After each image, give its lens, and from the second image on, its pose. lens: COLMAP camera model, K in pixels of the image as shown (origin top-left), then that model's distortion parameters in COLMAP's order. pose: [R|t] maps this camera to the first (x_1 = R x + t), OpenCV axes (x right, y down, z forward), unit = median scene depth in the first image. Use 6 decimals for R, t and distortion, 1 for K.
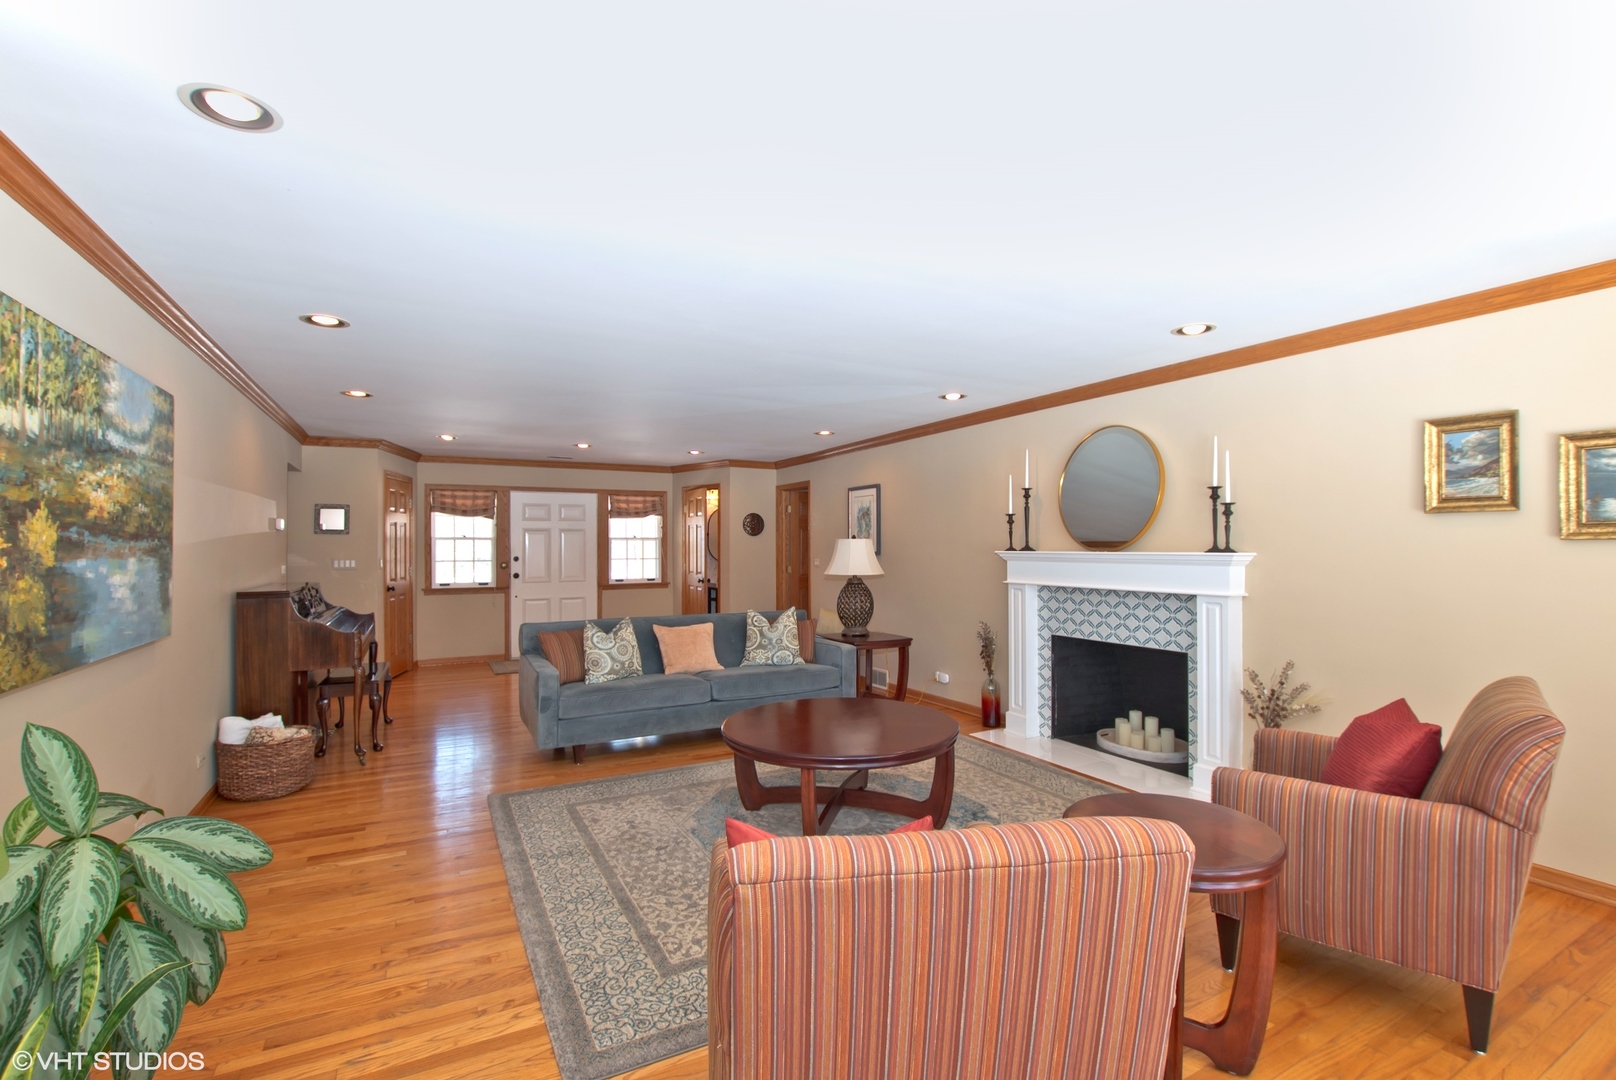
lens RADIAL K [[719.7, 0, 812.2], [0, 719.7, 541.4], [0, 0, 1]] dist [-0.015033, 0.003408]
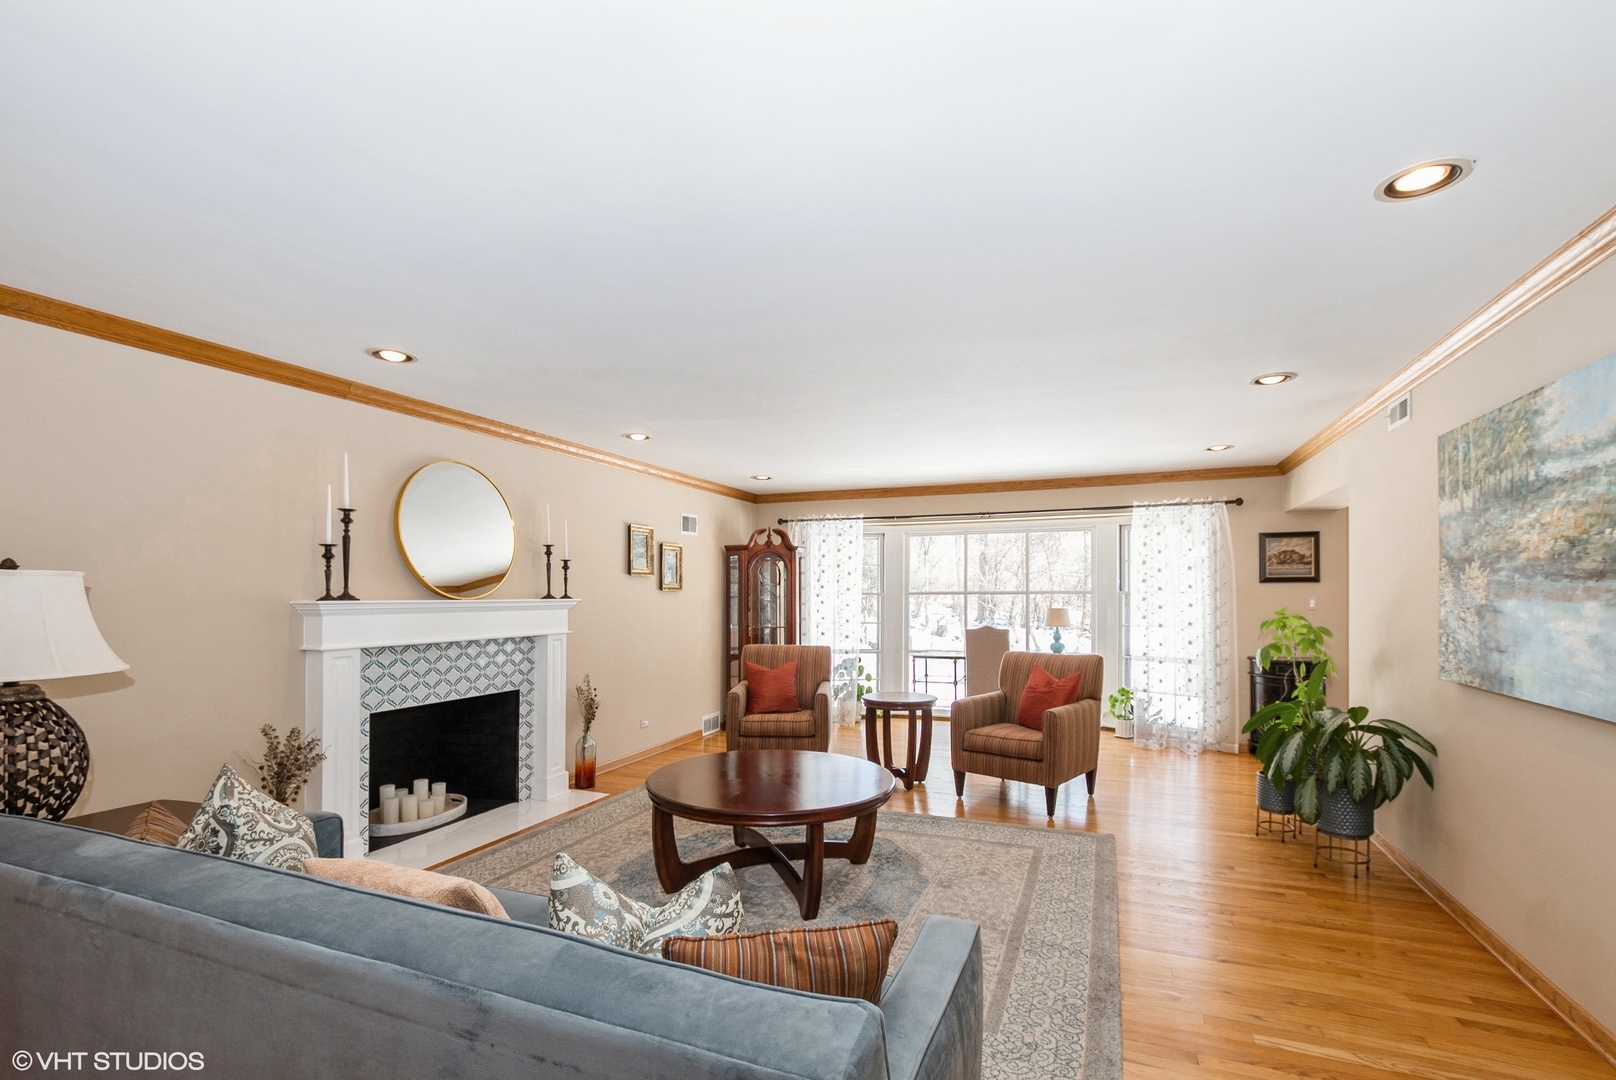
lens RADIAL K [[719.7, 0, 818.6], [0, 719.7, 601.7], [0, 0, 1]] dist [-0.015033, 0.003408]
pose [[-0.636910, -0.004346, 0.770926, -0.668680], [-0.001358, 0.999989, 0.004516, 0.013741], [-0.770937, 0.001829, -0.636909, 1.417127]]
